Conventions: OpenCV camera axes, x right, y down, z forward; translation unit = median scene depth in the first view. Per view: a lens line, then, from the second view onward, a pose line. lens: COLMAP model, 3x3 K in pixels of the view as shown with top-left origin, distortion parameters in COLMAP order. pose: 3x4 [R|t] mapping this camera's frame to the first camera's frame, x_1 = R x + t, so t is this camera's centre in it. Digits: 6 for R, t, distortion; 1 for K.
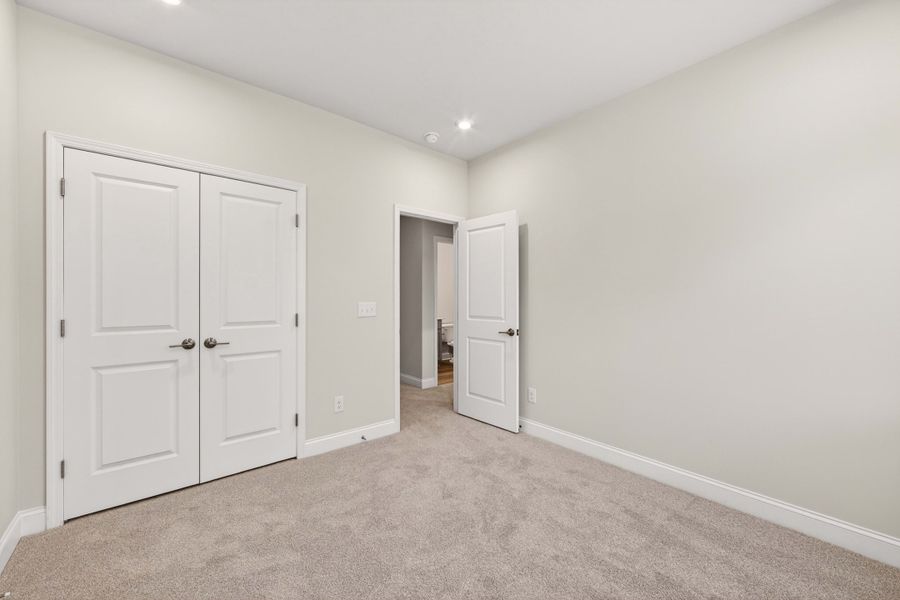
lens RADIAL K [[362.1, 0, 455.0], [0, 362.1, 299.3], [0, 0, 1]] dist [-0.000522, -0.000712]
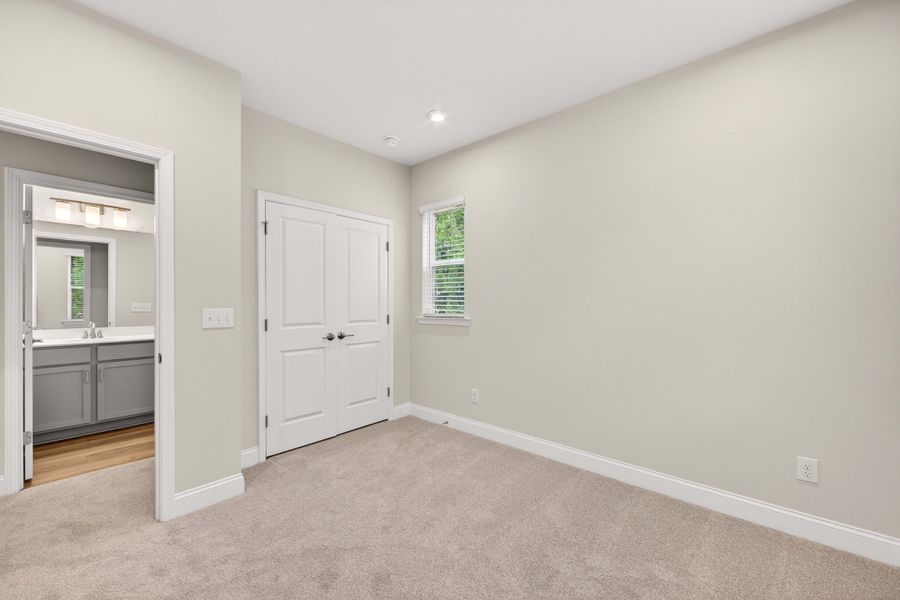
lens RADIAL K [[362.1, 0, 450.1], [0, 362.1, 303.8], [0, 0, 1]] dist [-0.000522, -0.000712]
pose [[0.986281, 0.007377, 0.164913, -0.521999], [-0.007073, 0.999972, -0.002426, -0.000727], [-0.164926, 0.001226, 0.986305, -0.473087]]
